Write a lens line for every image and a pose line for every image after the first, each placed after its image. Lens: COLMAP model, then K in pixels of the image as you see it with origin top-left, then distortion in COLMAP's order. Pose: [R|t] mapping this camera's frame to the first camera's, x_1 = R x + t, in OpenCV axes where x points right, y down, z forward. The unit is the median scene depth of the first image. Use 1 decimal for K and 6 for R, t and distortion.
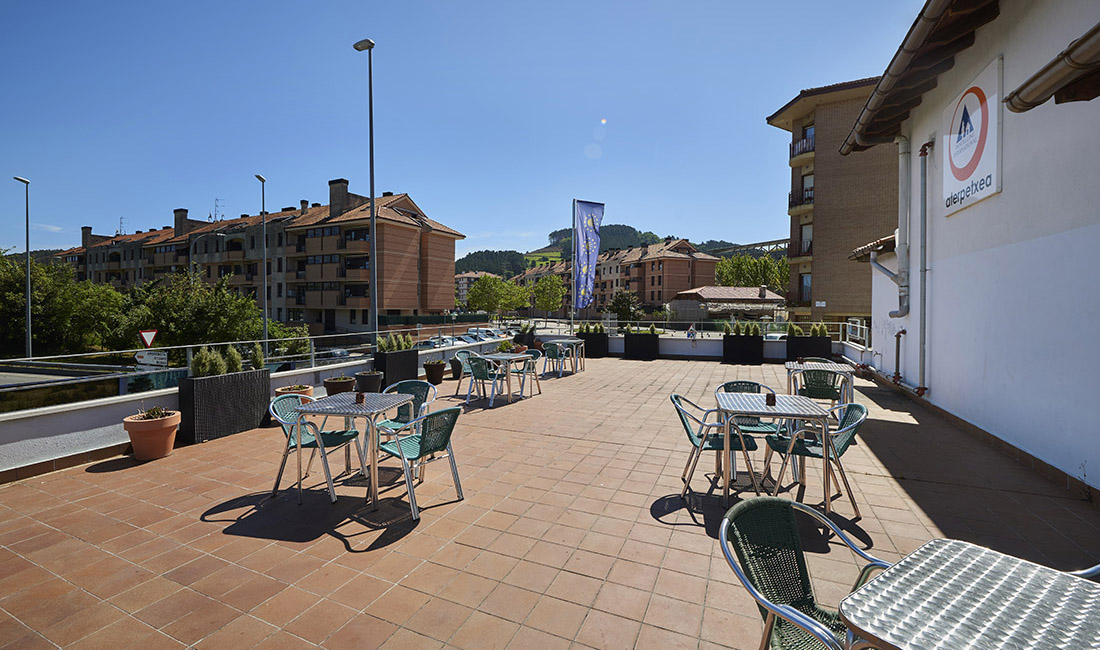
lens RADIAL K [[461.0, 0, 548.1], [0, 461.0, 306.9], [0, 0, 1]] dist [-0.001441, -0.000100]
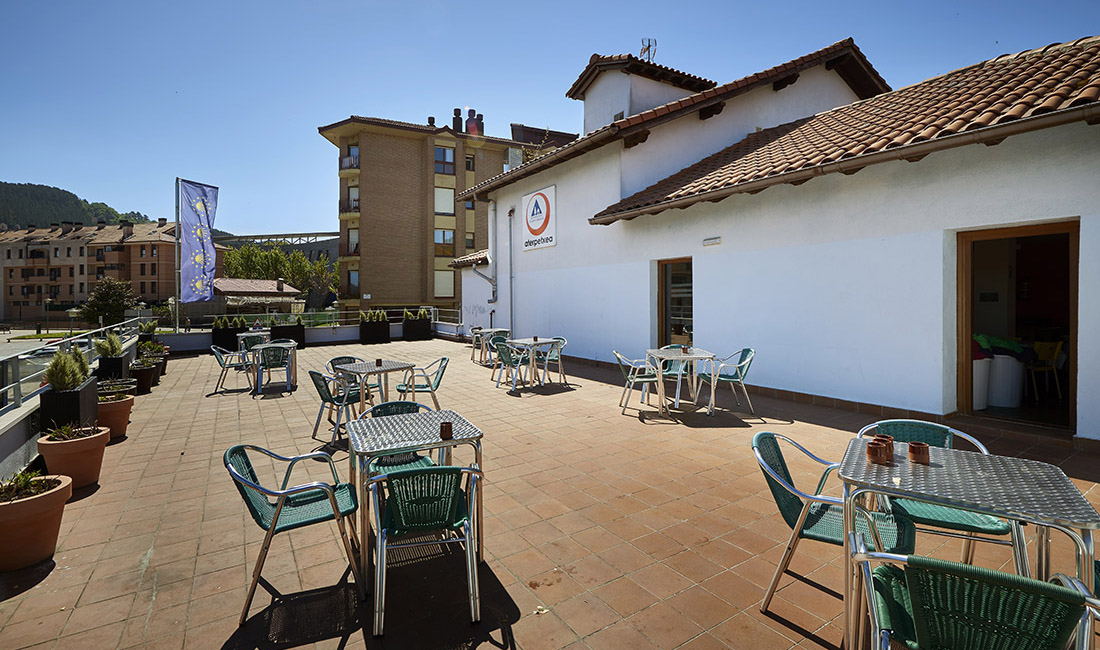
lens RADIAL K [[449.3, 0, 548.6], [0, 449.3, 298.8], [0, 0, 1]] dist [0.000165, 0.000024]
pose [[0.511890, -0.011641, 0.858972, -0.170813], [0.013479, 0.999894, 0.005518, -0.000004], [-0.858945, 0.008754, 0.511993, -0.017312]]
